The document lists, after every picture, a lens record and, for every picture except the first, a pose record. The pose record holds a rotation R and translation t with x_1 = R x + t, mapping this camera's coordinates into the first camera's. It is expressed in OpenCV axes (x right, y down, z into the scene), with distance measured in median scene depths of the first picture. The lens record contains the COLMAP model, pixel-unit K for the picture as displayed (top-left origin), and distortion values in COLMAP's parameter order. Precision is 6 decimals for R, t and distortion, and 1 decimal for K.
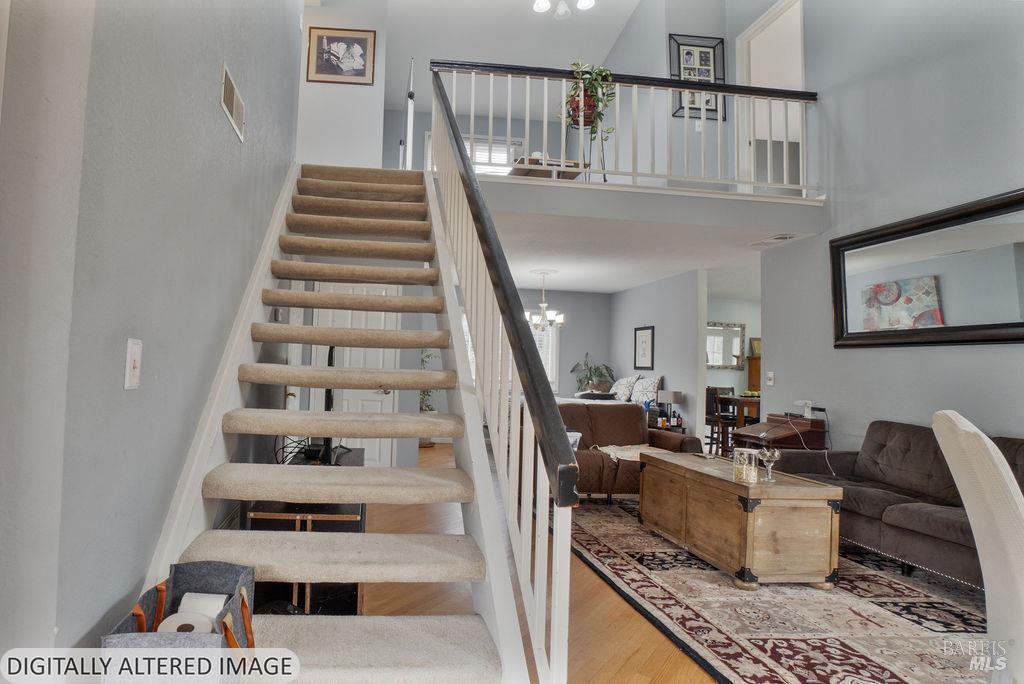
lens RADIAL K [[524.2, 0, 510.6], [0, 524.2, 348.7], [0, 0, 1]] dist [-0.029868, 0.029775]
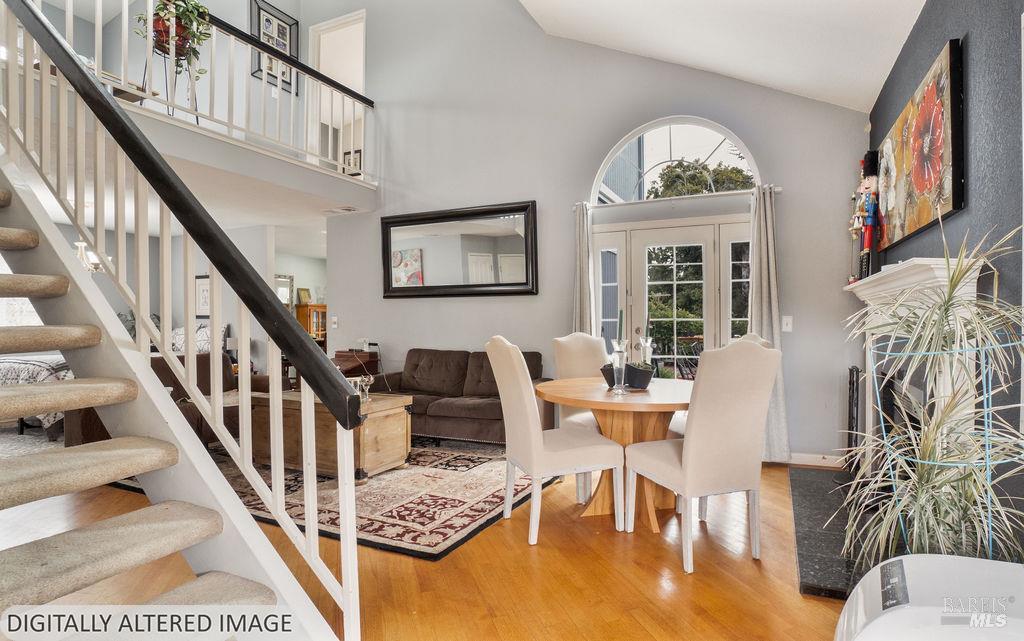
lens RADIAL K [[459.3, 0, 512.0], [0, 459.3, 320.5], [0, 0, 1]] dist [0.000747, 0.000596]
pose [[0.605266, -0.033603, 0.795314, -0.160704], [-0.006728, 0.998857, 0.047323, -0.002476], [-0.795995, -0.033994, 0.604348, 0.015790]]
